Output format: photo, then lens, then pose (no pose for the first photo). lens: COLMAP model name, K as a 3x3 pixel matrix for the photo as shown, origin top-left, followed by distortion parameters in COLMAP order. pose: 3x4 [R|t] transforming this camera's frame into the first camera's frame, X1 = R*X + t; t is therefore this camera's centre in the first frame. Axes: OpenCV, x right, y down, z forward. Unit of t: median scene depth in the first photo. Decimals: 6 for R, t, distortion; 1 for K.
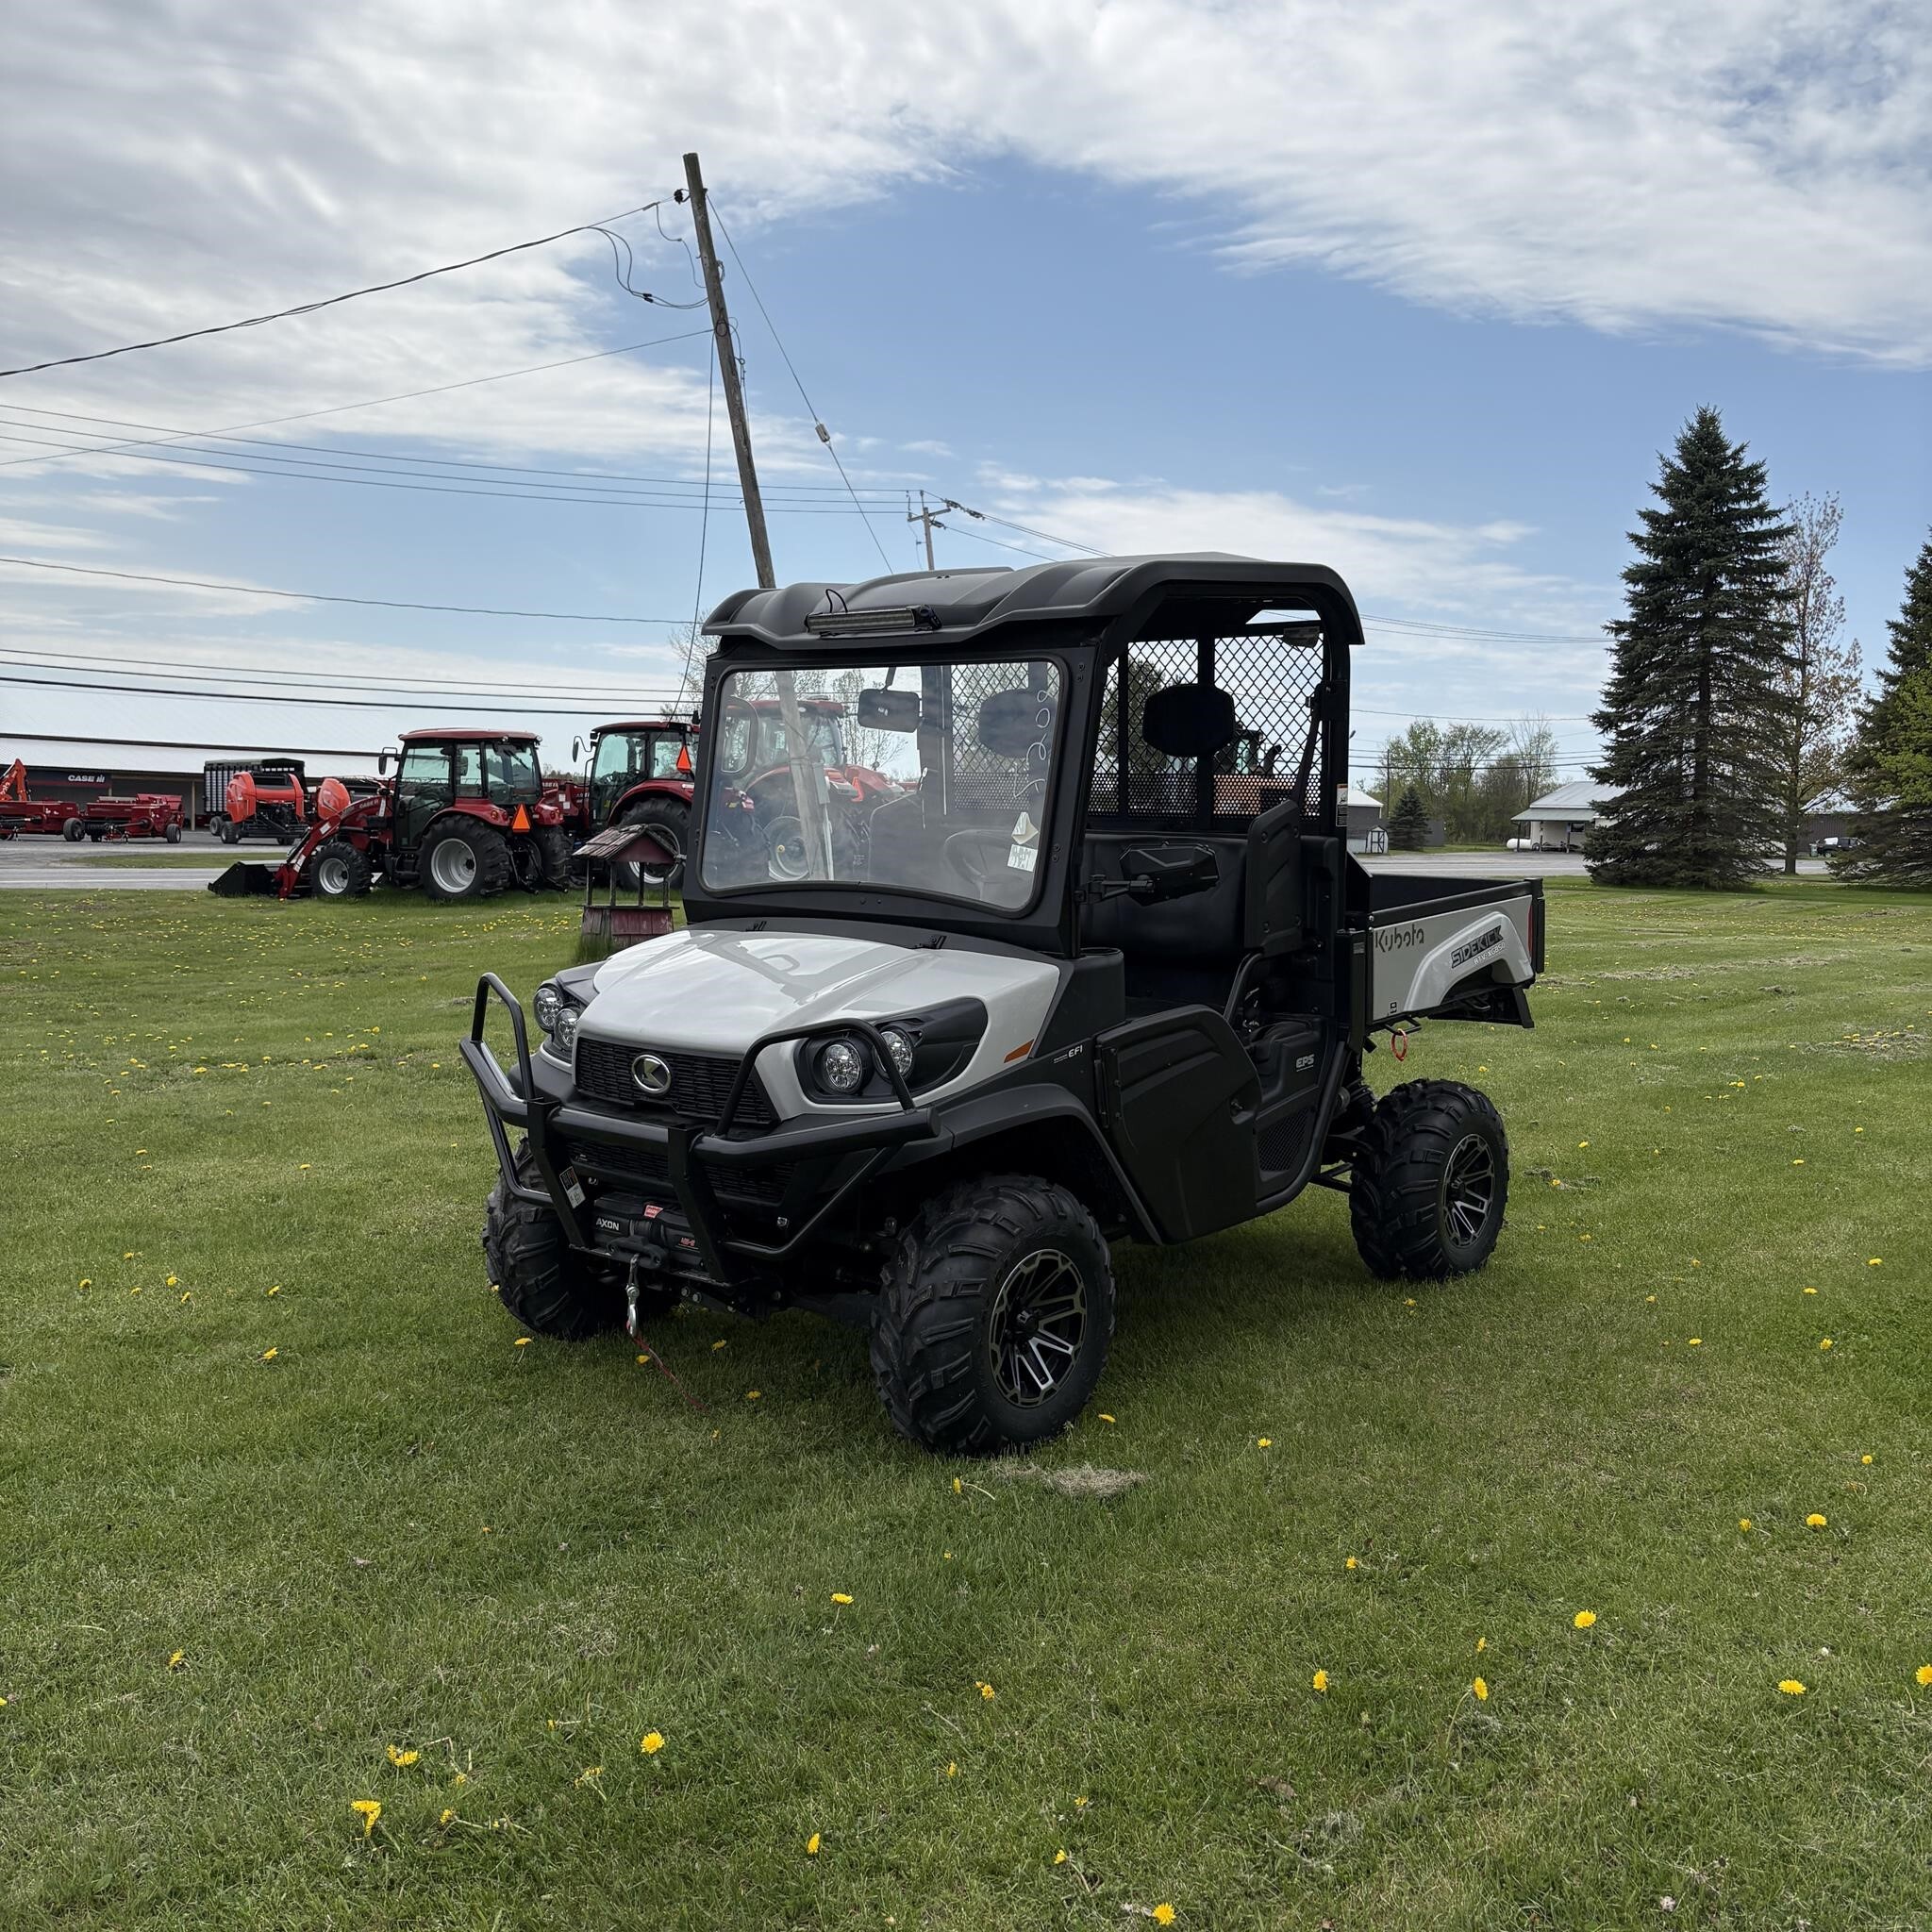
lens RADIAL K [[1917.4, 0, 967.5], [0, 1917.4, 941.9], [0, 0, 1]] dist [0.065469, -0.050747]
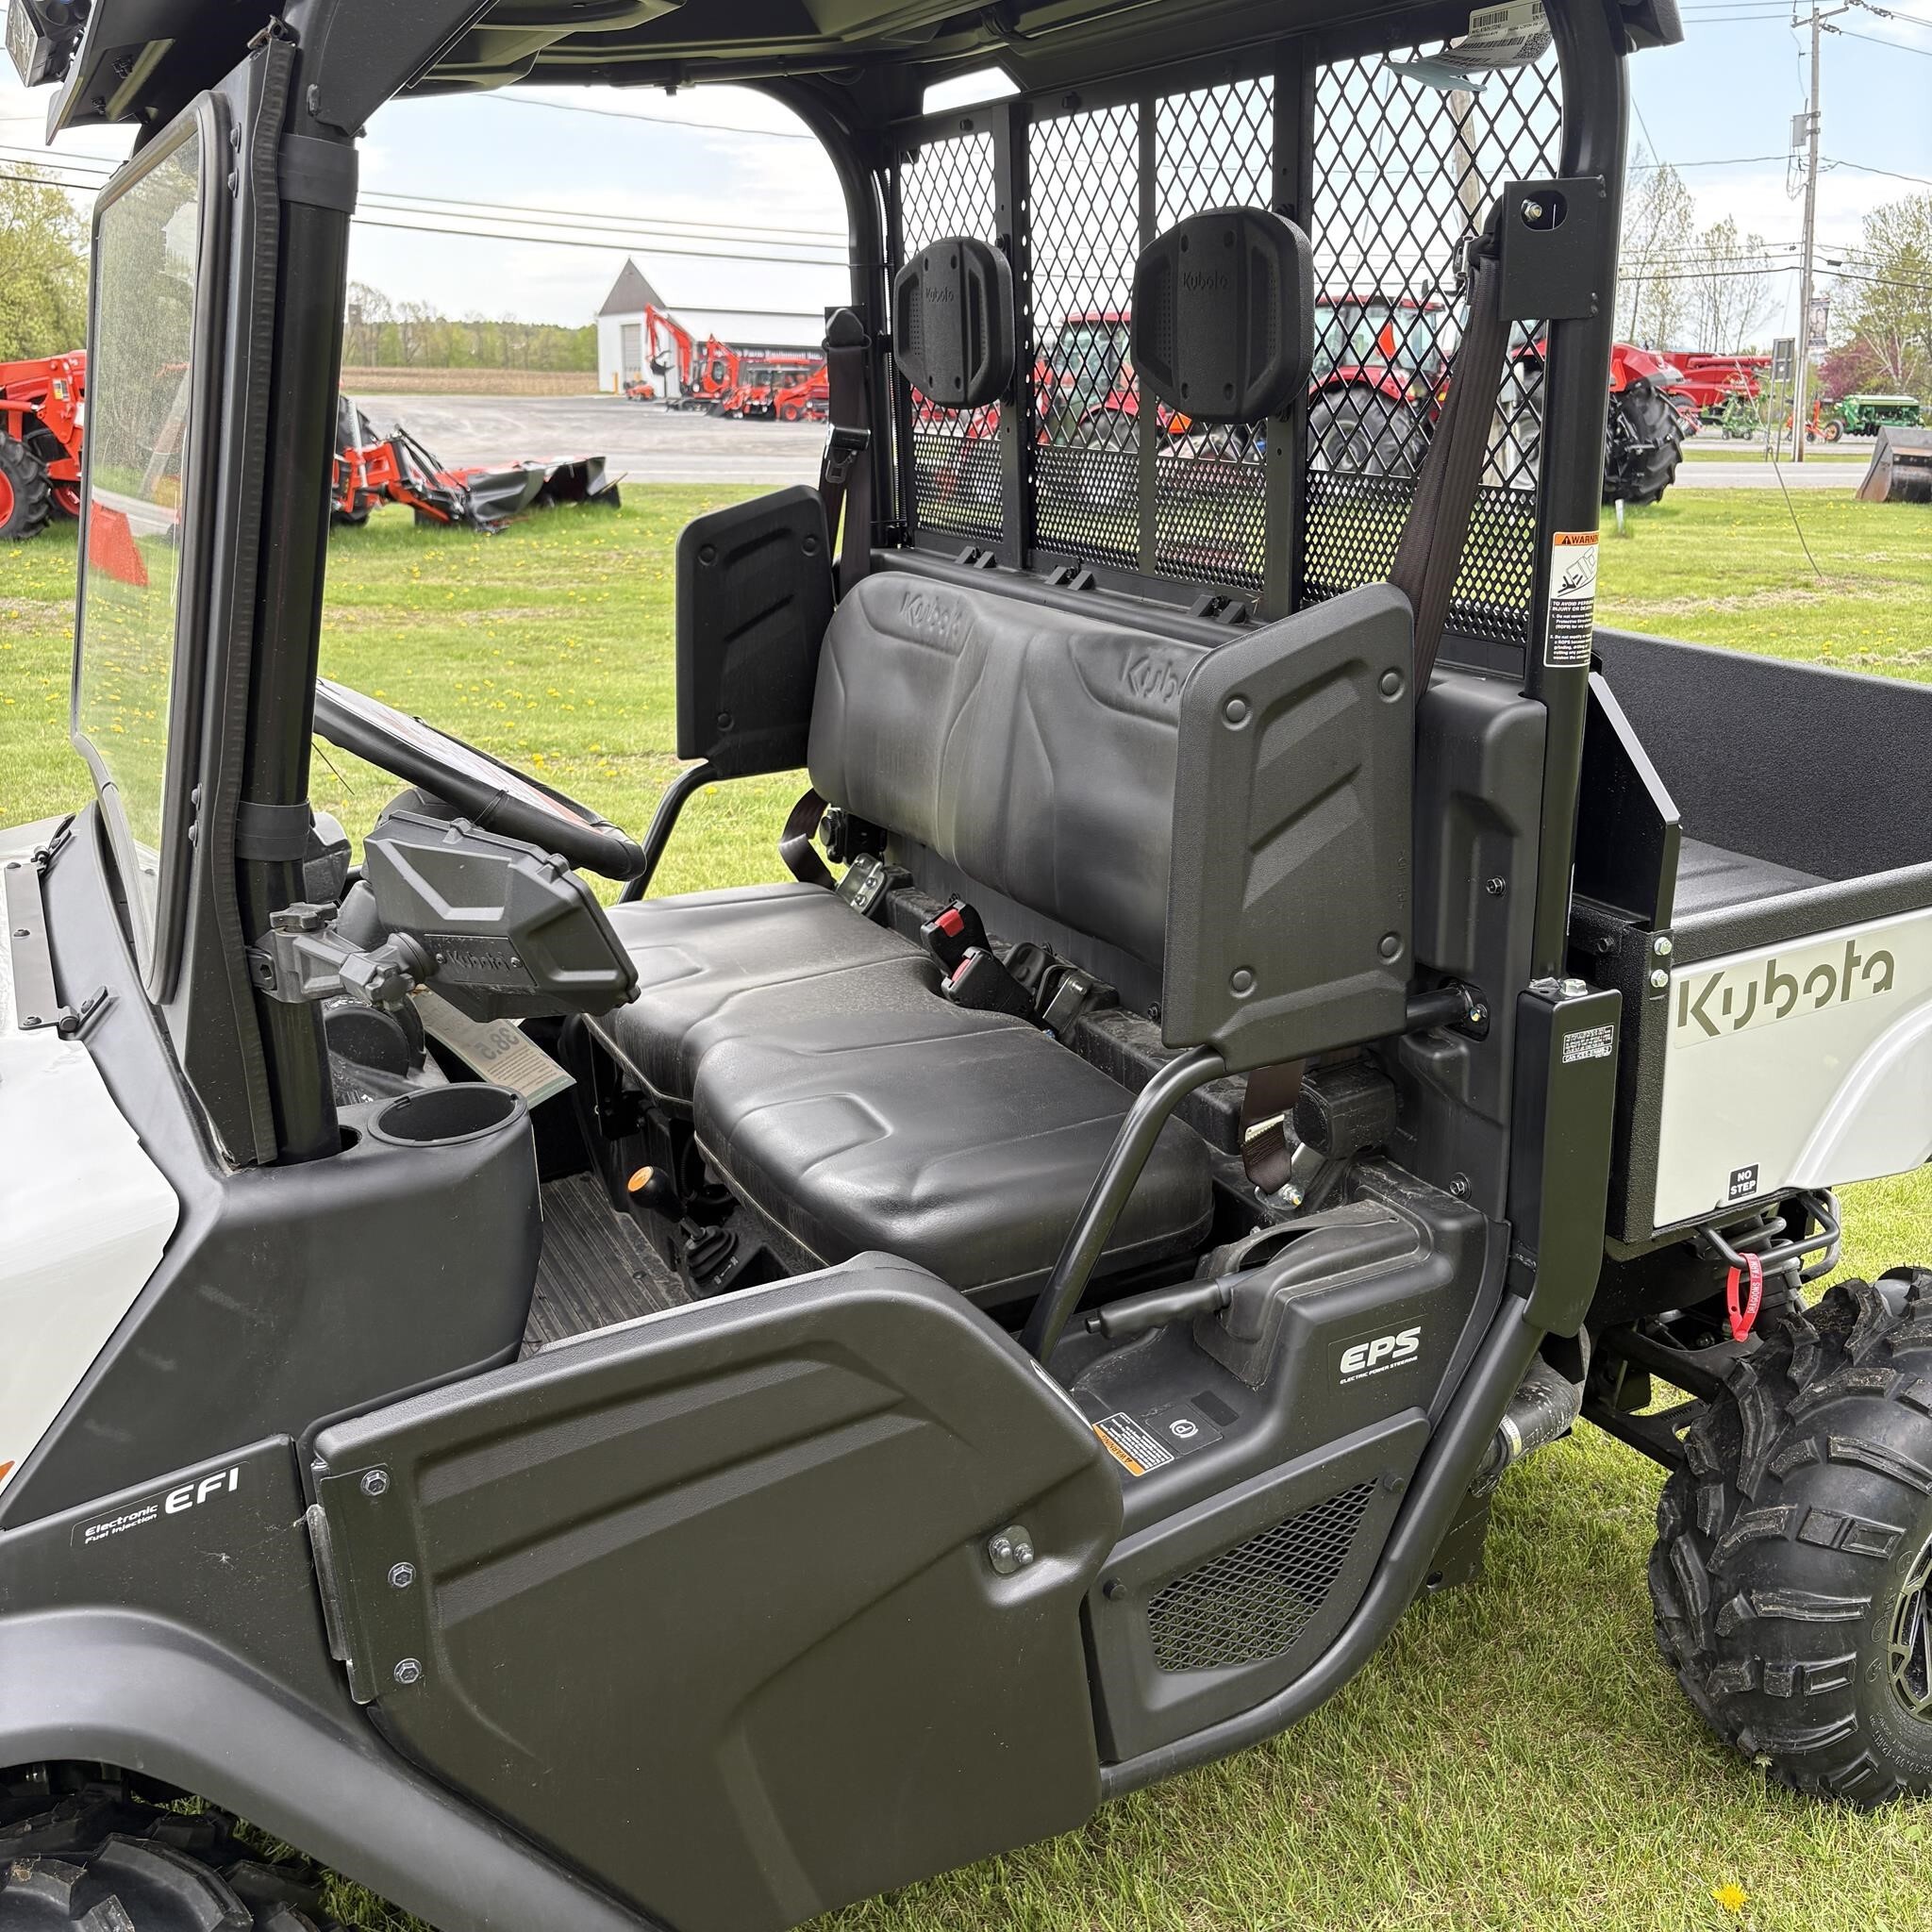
lens RADIAL K [[1974.9, 0, 978.3], [0, 1974.9, 940.6], [0, 0, 1]] dist [0.029618, -0.085660]
pose [[0.916139, 0.104161, -0.387092, 0.228583], [-0.023869, 0.978113, 0.206703, -0.077878], [0.400150, -0.180129, 0.898573, 0.637628]]
